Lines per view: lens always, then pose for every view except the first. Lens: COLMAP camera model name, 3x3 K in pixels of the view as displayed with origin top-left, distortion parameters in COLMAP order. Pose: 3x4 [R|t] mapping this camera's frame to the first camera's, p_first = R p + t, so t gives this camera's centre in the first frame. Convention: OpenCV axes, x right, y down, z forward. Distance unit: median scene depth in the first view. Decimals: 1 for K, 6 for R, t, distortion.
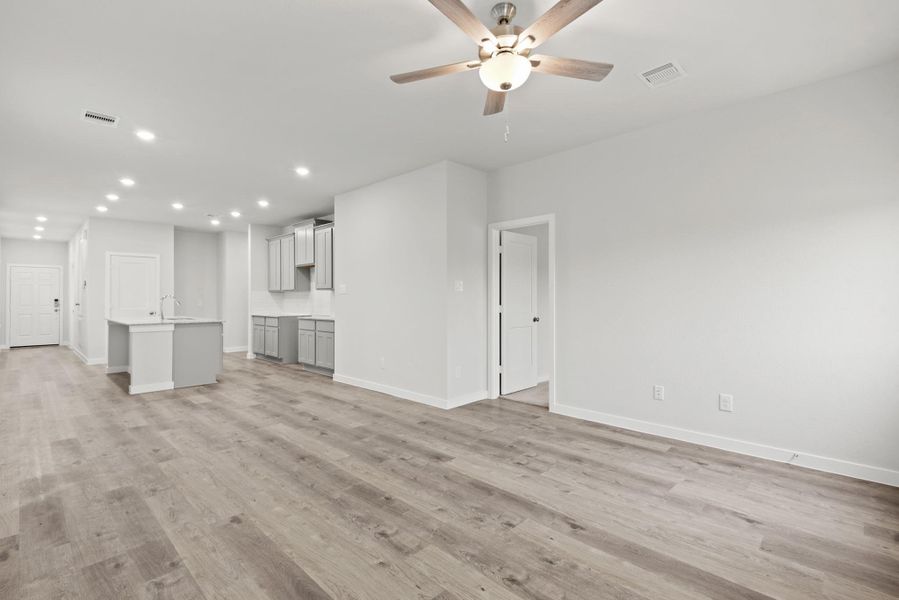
lens RADIAL K [[409.7, 0, 450.7], [0, 409.7, 295.7], [0, 0, 1]] dist [0.023169, -0.006029]
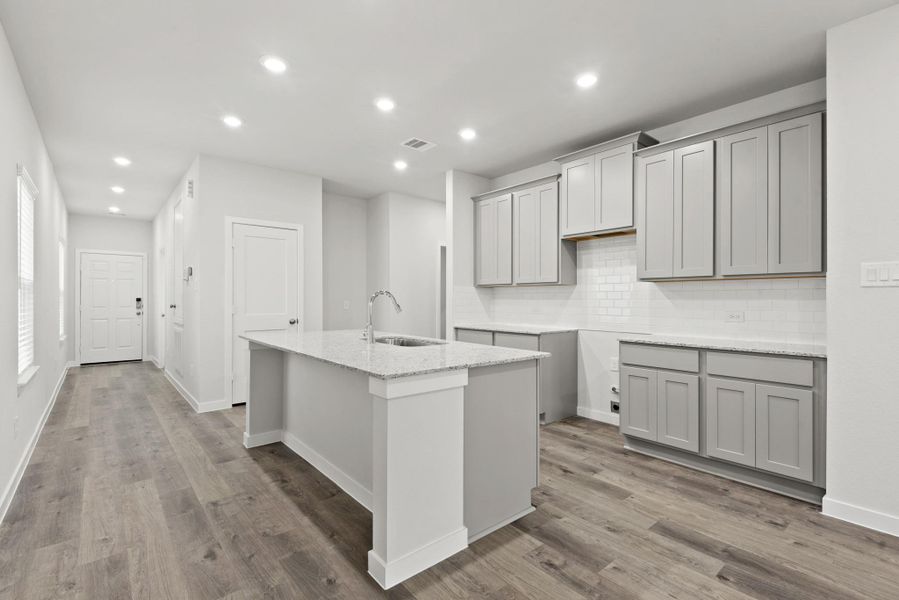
lens RADIAL K [[409.7, 0, 453.9], [0, 409.7, 301.0], [0, 0, 1]] dist [0.023169, -0.006029]
pose [[0.995682, 0.005691, -0.092651, -0.432415], [-0.004792, 0.999939, 0.009924, 0.004514], [0.092702, -0.009437, 0.995649, 0.429097]]
